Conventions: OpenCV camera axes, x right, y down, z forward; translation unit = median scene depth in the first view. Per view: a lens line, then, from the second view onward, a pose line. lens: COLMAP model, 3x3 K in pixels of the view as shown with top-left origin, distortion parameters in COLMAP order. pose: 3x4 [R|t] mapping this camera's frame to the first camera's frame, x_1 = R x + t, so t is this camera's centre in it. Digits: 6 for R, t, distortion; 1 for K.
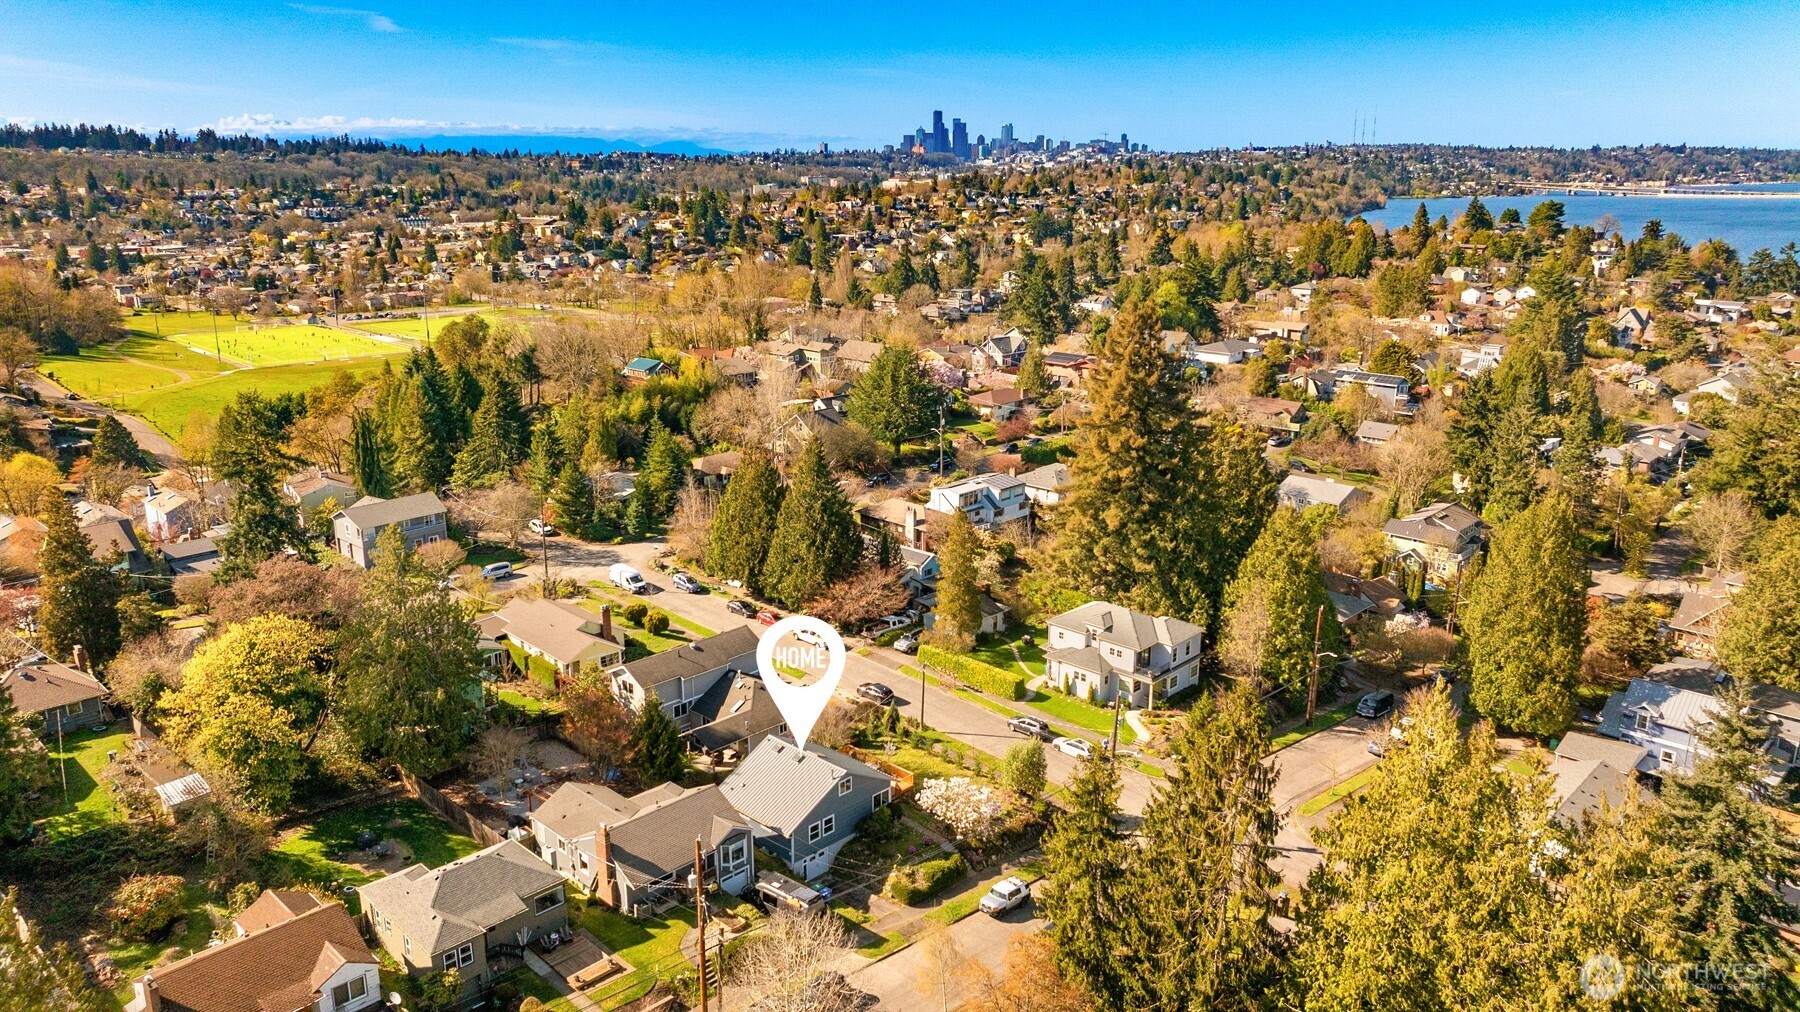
lens RADIAL K [[1239.6, 0, 900.0], [0, 1239.6, 506.0], [0, 0, 1]] dist [-0.075913, 0.069005]
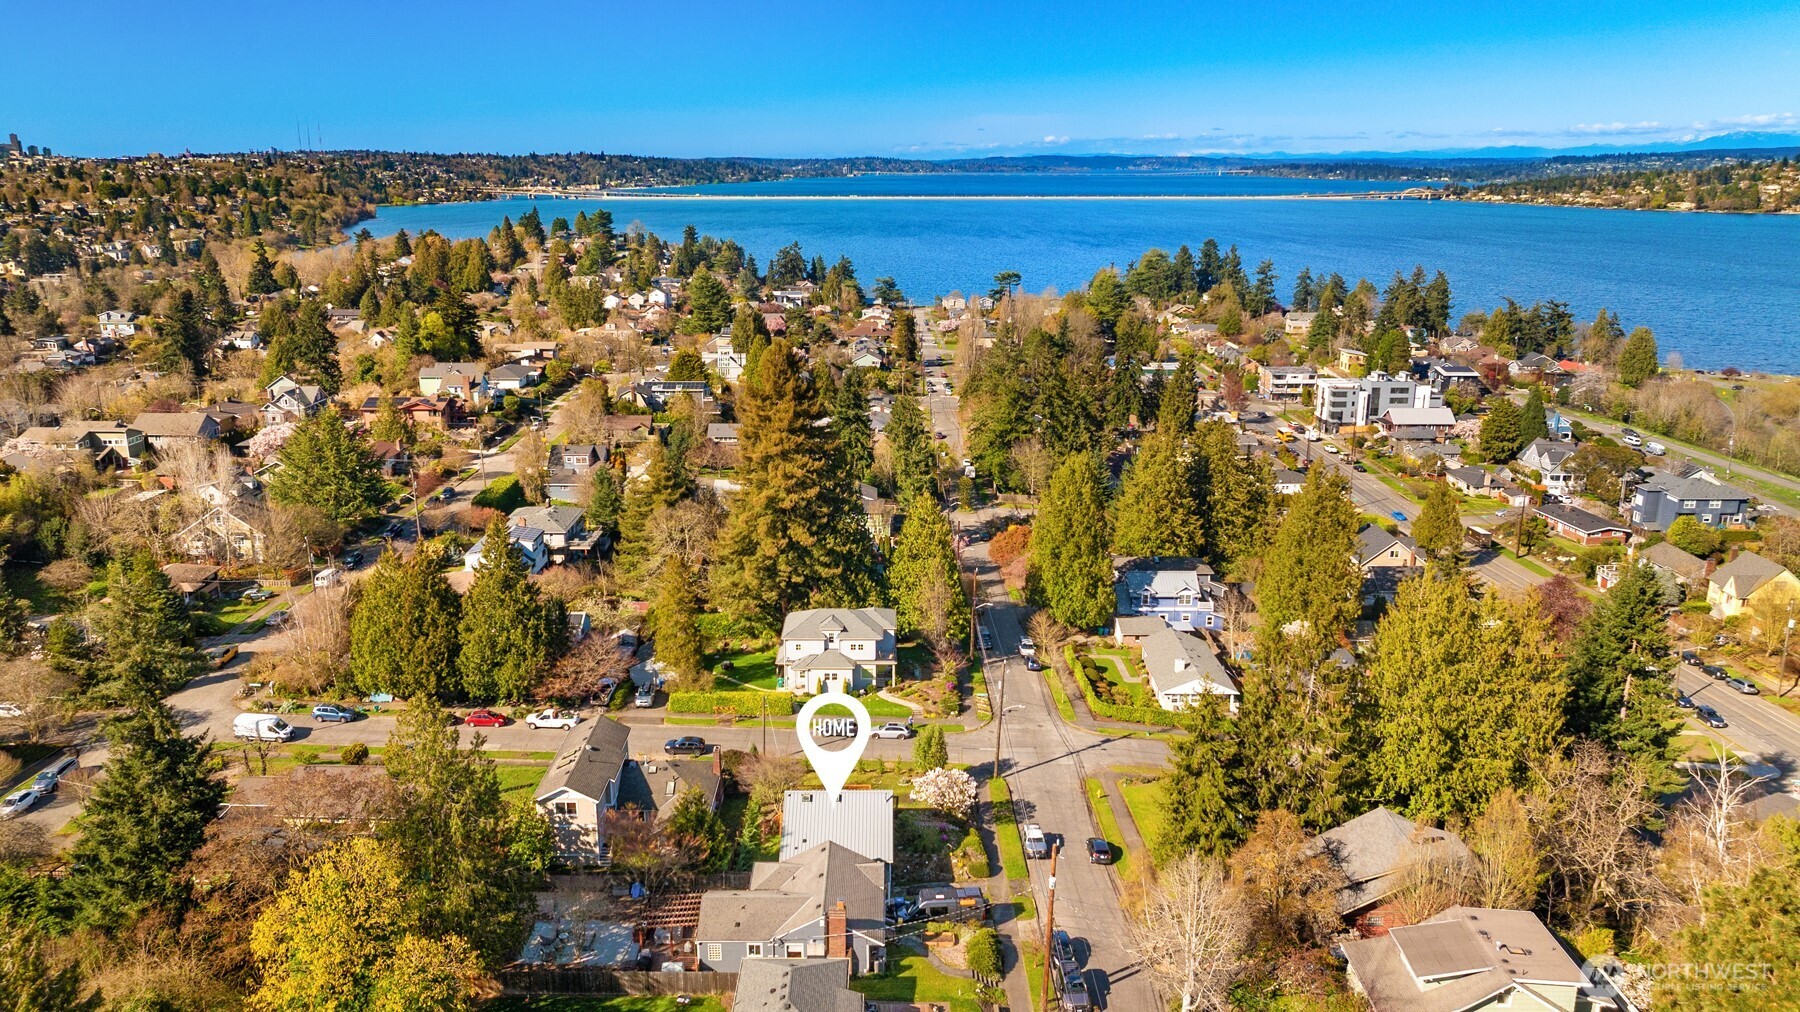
lens RADIAL K [[1239.6, 0, 900.0], [0, 1239.6, 506.0], [0, 0, 1]] dist [-0.075913, 0.069005]
pose [[0.698614, -0.177241, 0.693198, -0.225882], [0.179642, 0.981249, 0.069846, -0.032901], [-0.692580, 0.075732, 0.717355, 0.054223]]
